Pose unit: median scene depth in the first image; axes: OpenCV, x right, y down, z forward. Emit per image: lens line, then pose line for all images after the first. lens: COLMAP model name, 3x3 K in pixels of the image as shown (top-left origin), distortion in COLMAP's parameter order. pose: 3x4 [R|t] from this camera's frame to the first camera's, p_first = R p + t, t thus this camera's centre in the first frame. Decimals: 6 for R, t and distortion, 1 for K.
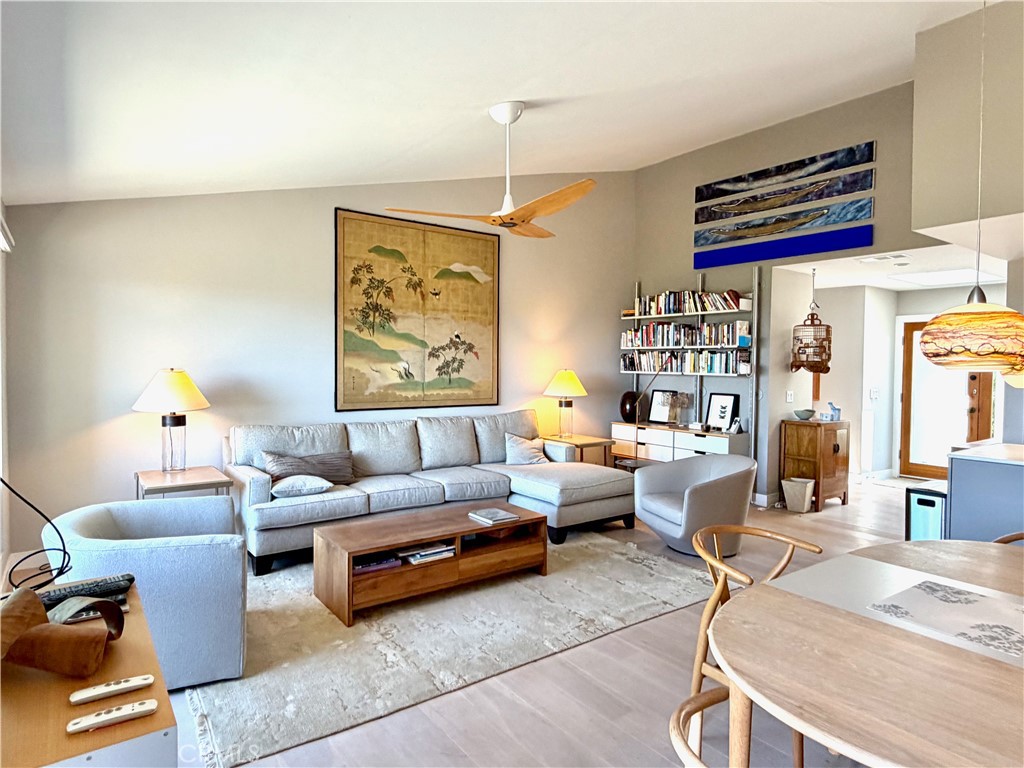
lens RADIAL K [[595.0, 0, 509.9], [0, 595.0, 383.5], [0, 0, 1]] dist [-0.000286, 0.000881]
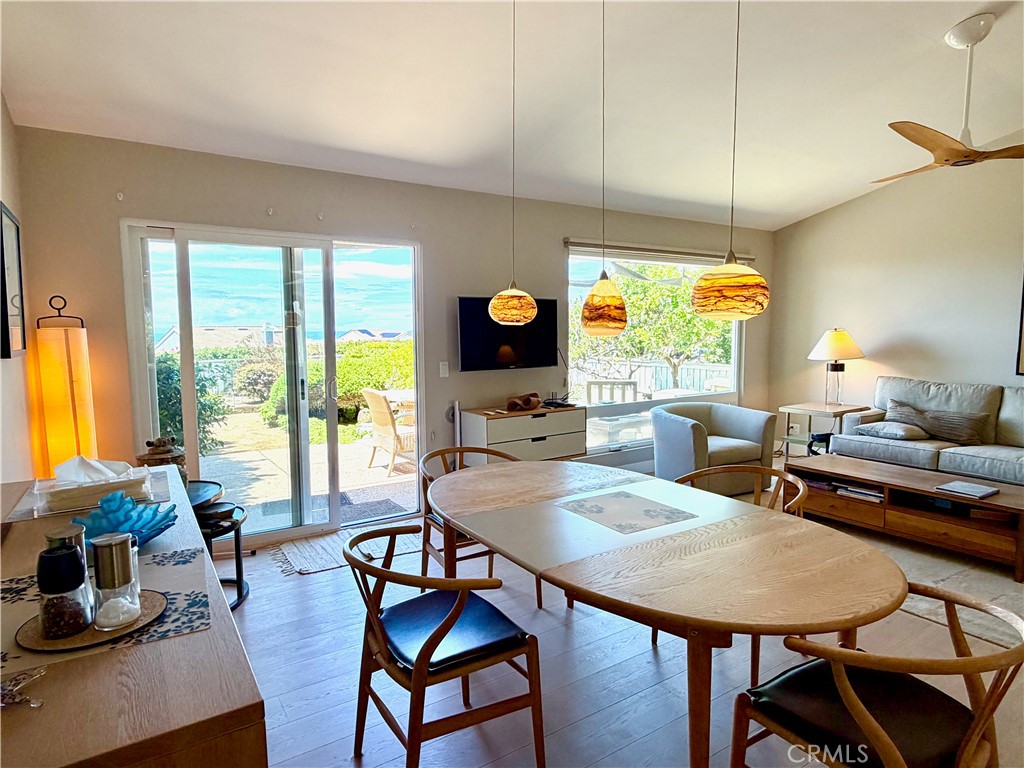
lens RADIAL K [[595.0, 0, 510.7], [0, 595.0, 385.1], [0, 0, 1]] dist [-0.000286, 0.000881]
pose [[-0.042324, 0.088013, -0.995220, 0.948549], [-0.023571, 0.995747, 0.089062, -0.000077], [0.998826, 0.027228, -0.040069, 0.365705]]
